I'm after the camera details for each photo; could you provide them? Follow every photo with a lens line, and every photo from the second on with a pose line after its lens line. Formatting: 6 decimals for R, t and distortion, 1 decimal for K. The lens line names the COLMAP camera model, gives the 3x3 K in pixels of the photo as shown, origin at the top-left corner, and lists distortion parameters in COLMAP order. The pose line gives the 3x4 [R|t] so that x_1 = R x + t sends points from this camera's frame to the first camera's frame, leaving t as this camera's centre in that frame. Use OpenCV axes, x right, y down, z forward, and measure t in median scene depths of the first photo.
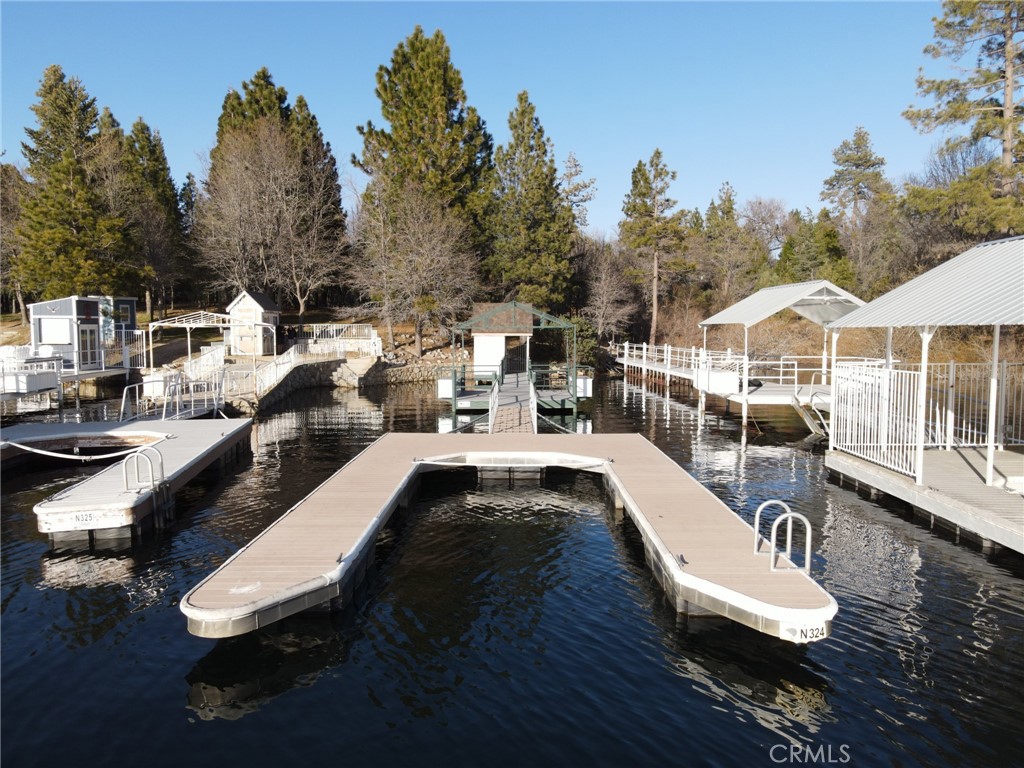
lens RADIAL K [[750.9, 0, 504.2], [0, 750.9, 383.2], [0, 0, 1]] dist [0.026628, 0.001654]
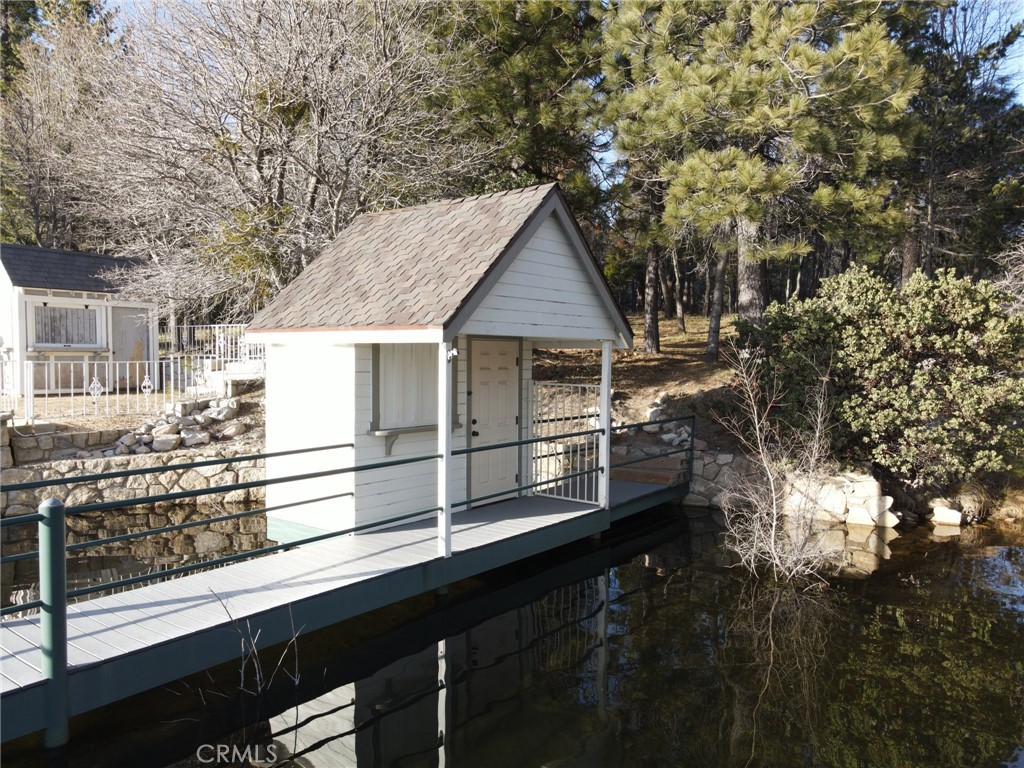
lens RADIAL K [[750.9, 0, 508.4], [0, 750.9, 386.8], [0, 0, 1]] dist [0.026628, 0.001654]
pose [[0.804144, 0.026891, -0.593826, 0.131119], [-0.044706, 0.998883, -0.015305, -0.042932], [0.592751, 0.038855, 0.804448, 0.734929]]
